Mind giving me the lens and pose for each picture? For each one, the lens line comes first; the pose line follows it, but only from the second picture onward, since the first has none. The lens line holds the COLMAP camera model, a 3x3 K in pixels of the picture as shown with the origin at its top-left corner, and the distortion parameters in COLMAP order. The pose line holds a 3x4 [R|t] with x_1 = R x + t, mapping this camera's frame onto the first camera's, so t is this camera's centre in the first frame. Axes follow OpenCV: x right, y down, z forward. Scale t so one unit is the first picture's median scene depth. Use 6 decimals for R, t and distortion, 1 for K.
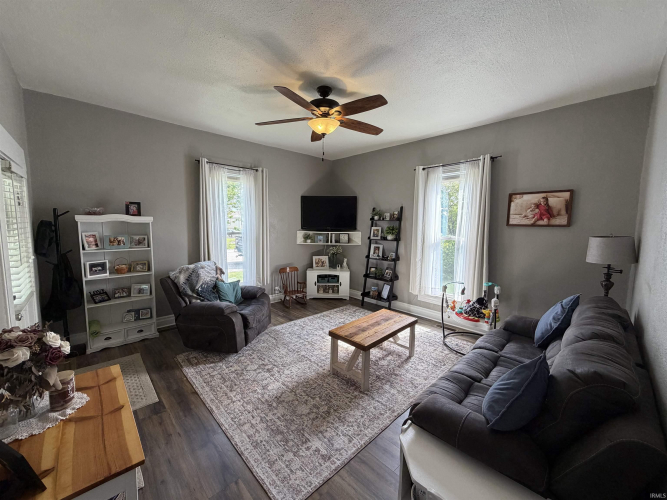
lens RADIAL K [[265.1, 0, 330.5], [0, 265.1, 250.4], [0, 0, 1]] dist [-0.001552, 0.000138]
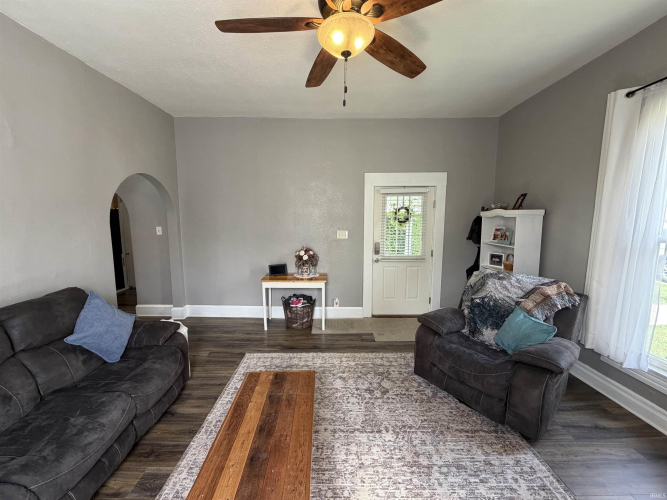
lens RADIAL K [[265.1, 0, 331.7], [0, 265.1, 250.6], [0, 0, 1]] dist [-0.001552, 0.000138]
pose [[-0.683278, 0.077539, -0.726029, 0.437734], [-0.082408, 0.979803, 0.182197, -0.129798], [0.725493, 0.184322, -0.663088, 1.427549]]
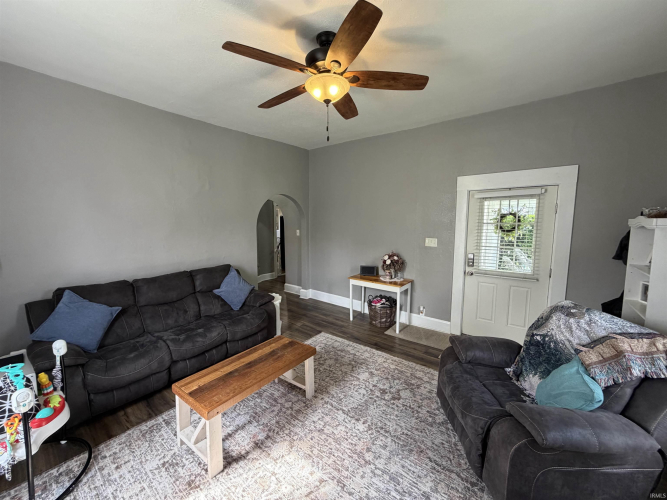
lens RADIAL K [[265.1, 0, 332.1], [0, 265.1, 250.8], [0, 0, 1]] dist [-0.001552, 0.000138]
pose [[-0.989035, 0.004483, -0.147612, 0.069205], [-0.027415, 0.976592, 0.213347, -0.197872], [0.145113, 0.215055, -0.965761, 1.780276]]
